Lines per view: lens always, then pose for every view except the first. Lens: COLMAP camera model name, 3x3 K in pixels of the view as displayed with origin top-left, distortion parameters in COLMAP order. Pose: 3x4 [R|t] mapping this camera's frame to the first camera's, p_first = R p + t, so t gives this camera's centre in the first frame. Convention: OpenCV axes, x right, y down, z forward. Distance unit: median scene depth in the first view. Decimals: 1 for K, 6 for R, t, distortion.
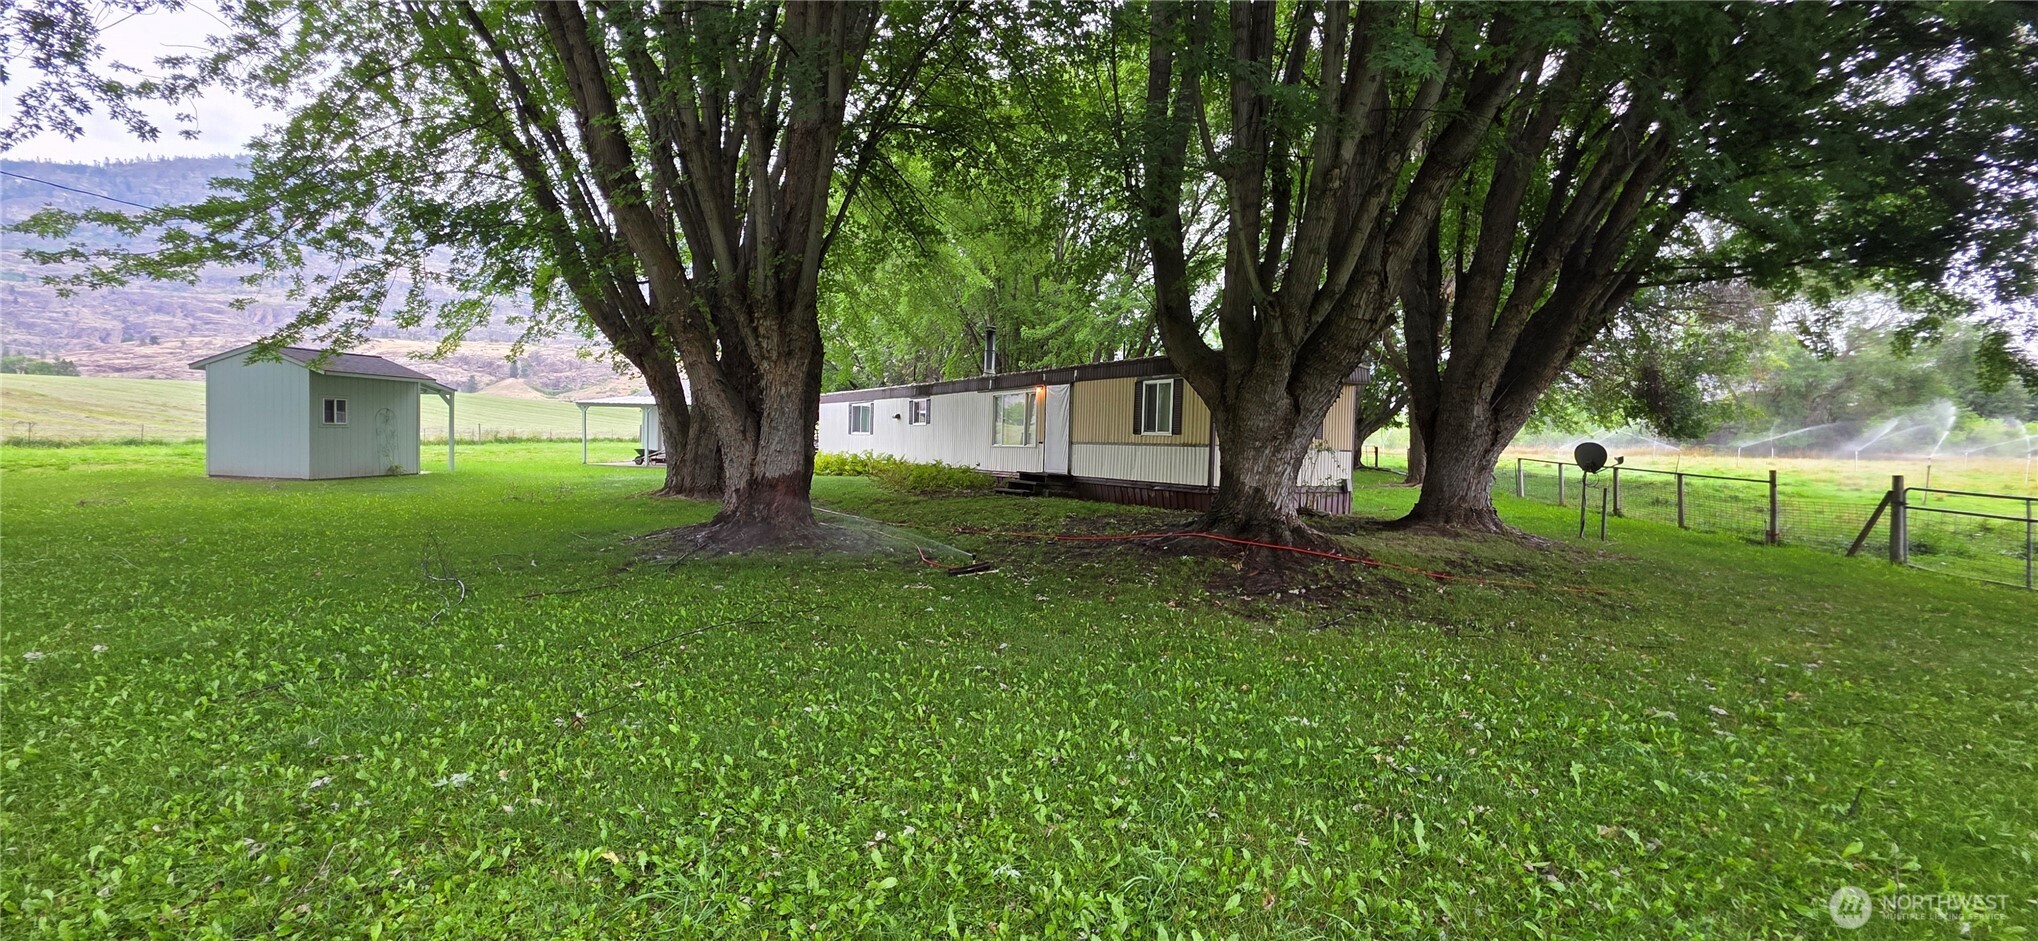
lens RADIAL K [[843.5, 0, 1018.5], [0, 843.5, 454.8], [0, 0, 1]] dist [-0.003167, -0.000160]
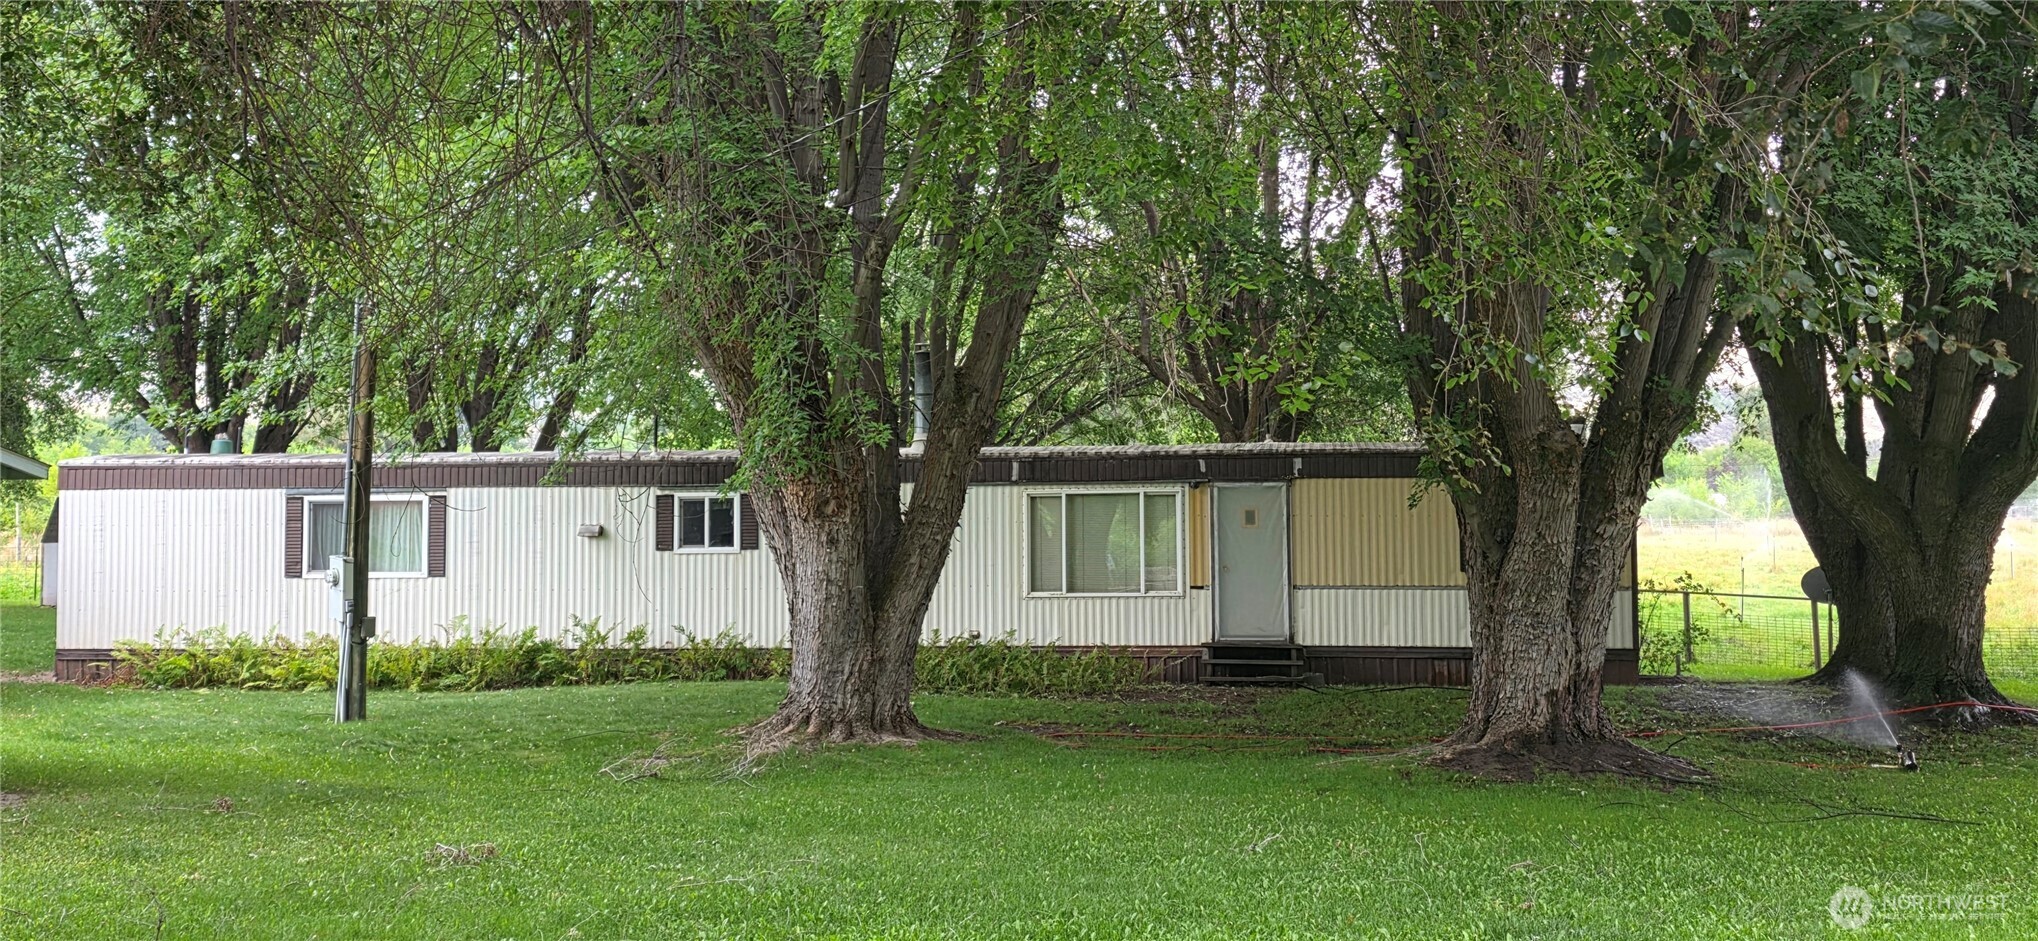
lens RADIAL K [[2725.7, 0, 970.8], [0, 2725.7, 407.9], [0, 0, 1]] dist [0.120257, 0.000000]
pose [[0.633578, 0.009125, 0.773625, -1.514490], [0.026079, 0.999110, -0.033143, -0.079854], [-0.773239, 0.041174, 0.632776, 0.002753]]
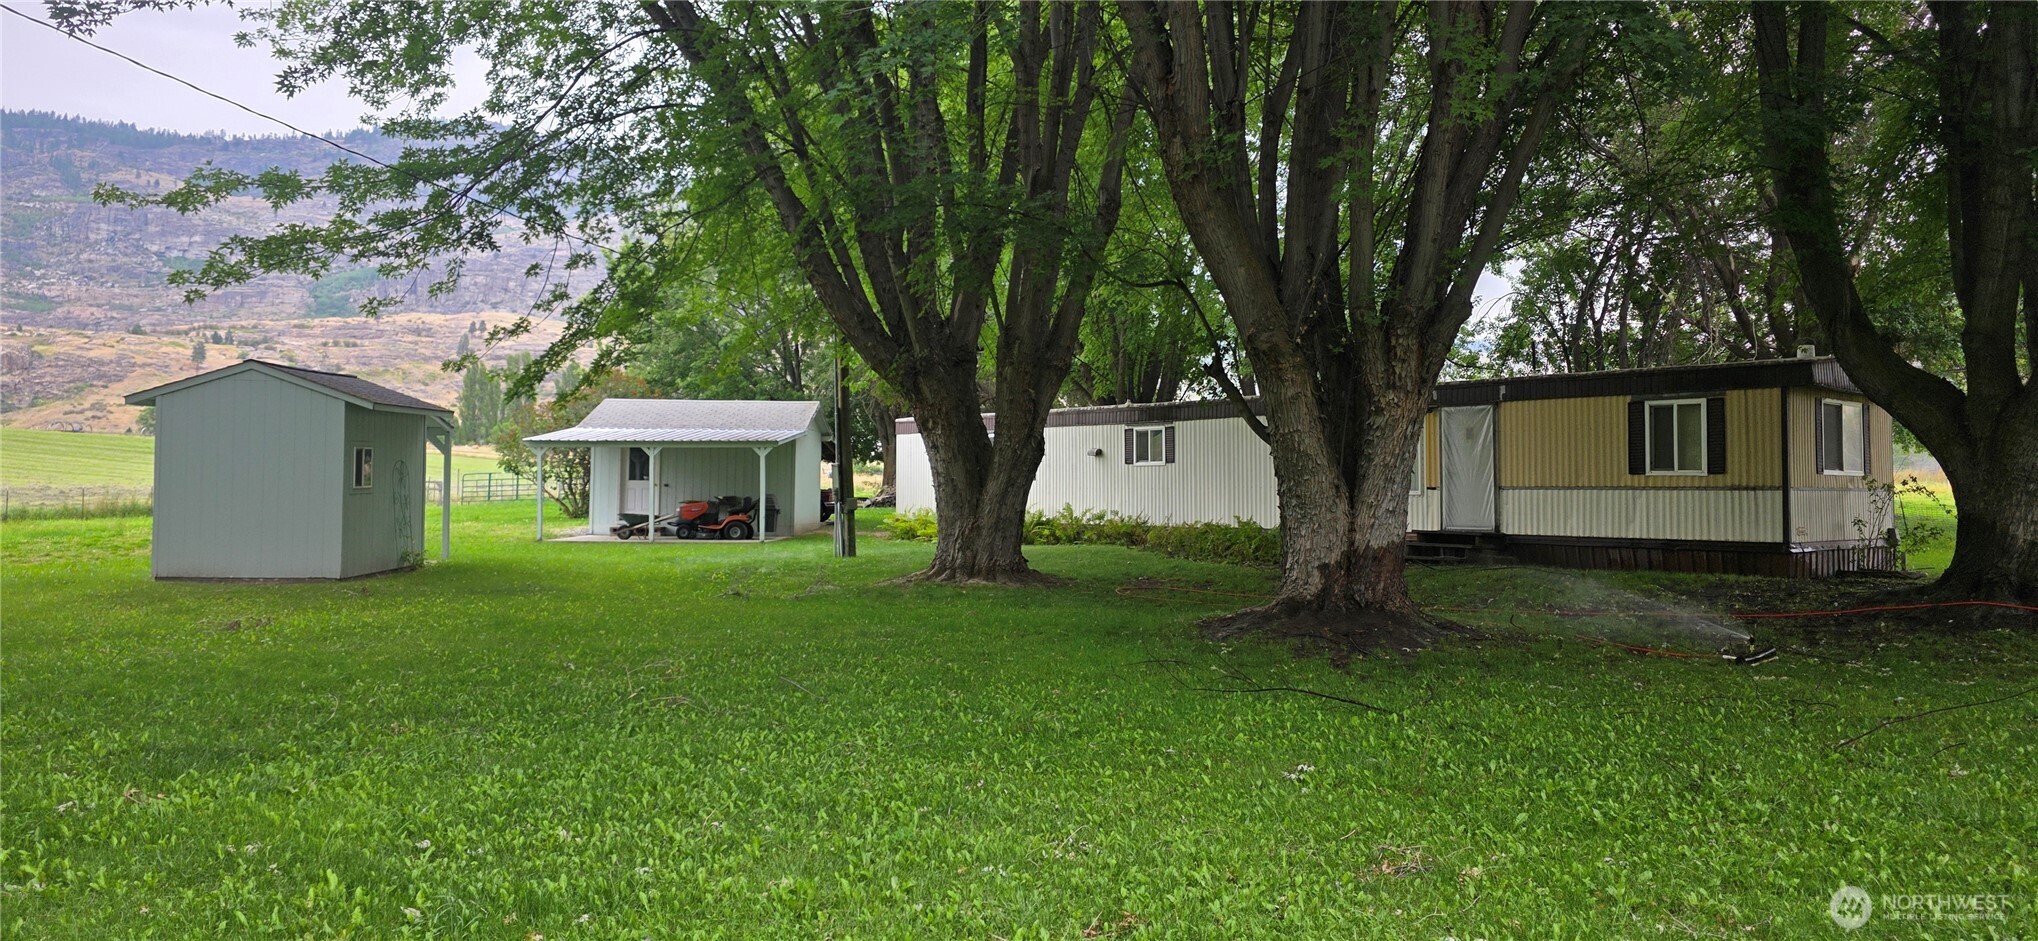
lens RADIAL K [[1394.0, 0, 1024.6], [0, 1394.0, 419.7], [0, 0, 1]] dist [0.091000, -0.089546]
pose [[0.987529, -0.019408, 0.156236, -0.527525], [0.027918, 0.998233, -0.052461, -0.019836], [-0.154942, 0.056169, 0.986326, -0.120699]]
